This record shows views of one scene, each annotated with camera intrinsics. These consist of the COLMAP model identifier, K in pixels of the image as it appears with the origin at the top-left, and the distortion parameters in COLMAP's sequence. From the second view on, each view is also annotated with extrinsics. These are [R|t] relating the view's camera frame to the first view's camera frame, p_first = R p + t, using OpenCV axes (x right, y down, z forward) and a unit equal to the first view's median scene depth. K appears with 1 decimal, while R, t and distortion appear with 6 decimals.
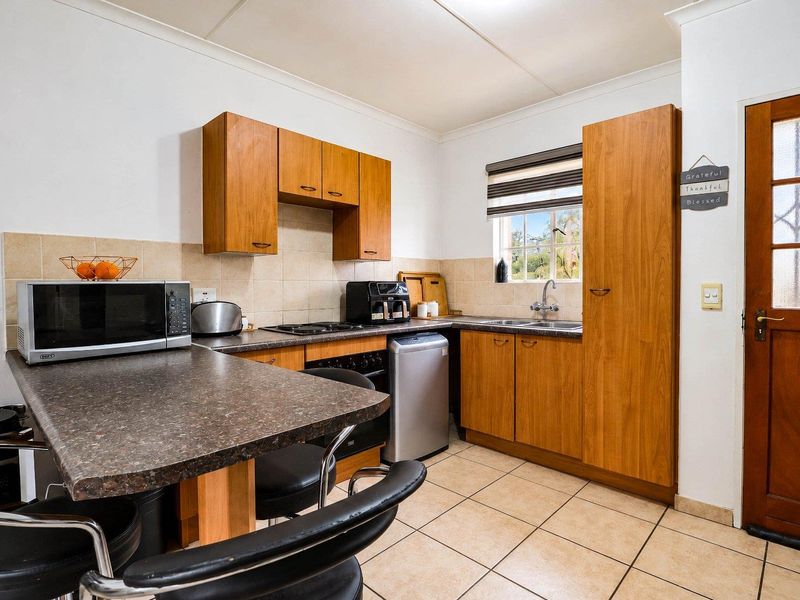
lens RADIAL K [[417.4, 0, 402.0], [0, 417.4, 294.6], [0, 0, 1]] dist [0.003731, -0.001939]
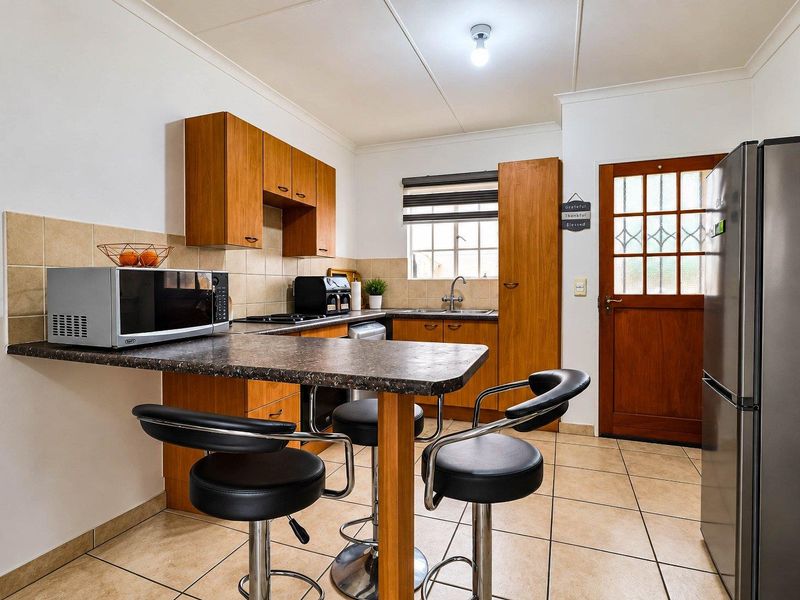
lens RADIAL K [[417.4, 0, 405.1], [0, 417.4, 296.4], [0, 0, 1]] dist [0.003731, -0.001939]
pose [[0.920755, -0.007577, 0.390067, -0.354580], [0.006321, 0.999970, 0.004503, 0.020978], [-0.390089, -0.001681, 0.920776, -0.118068]]
